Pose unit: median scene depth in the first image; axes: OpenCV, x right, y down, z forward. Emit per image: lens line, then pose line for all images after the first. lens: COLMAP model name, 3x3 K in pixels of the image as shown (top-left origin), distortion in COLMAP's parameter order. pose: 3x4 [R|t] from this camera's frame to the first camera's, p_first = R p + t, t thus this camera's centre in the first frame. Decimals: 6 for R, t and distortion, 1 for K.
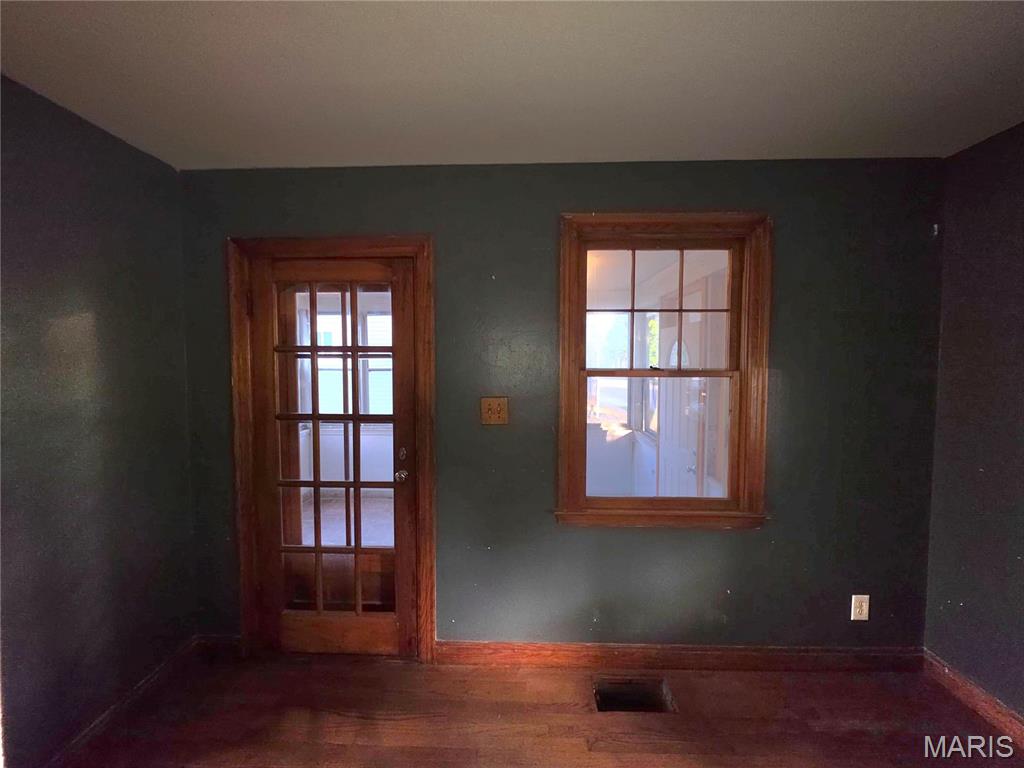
lens RADIAL K [[413.8, 0, 508.1], [0, 413.8, 379.3], [0, 0, 1]] dist [-0.002008, 0.000124]
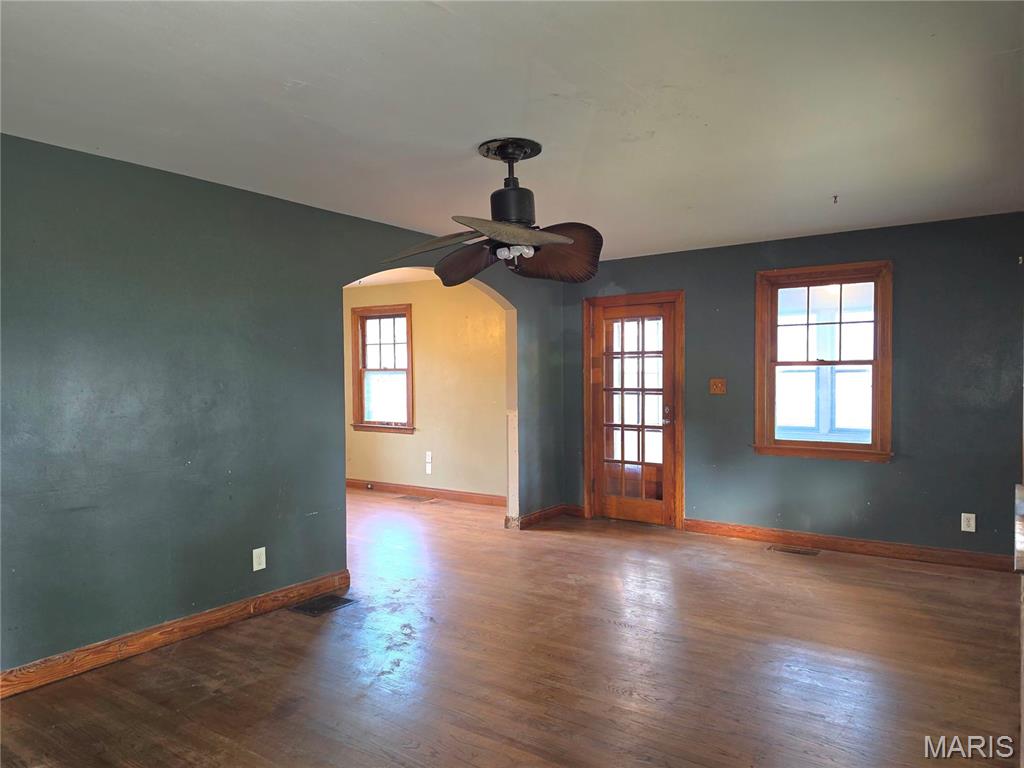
lens RADIAL K [[724.1, 0, 512.0], [0, 724.1, 384.0], [0, 0, 1]] dist [0.158602, -0.206490]
pose [[0.831599, 0.001707, -0.555374, 0.938866], [-0.020464, 0.999410, -0.027571, 0.166042], [0.554999, 0.034293, 0.831144, -2.000709]]
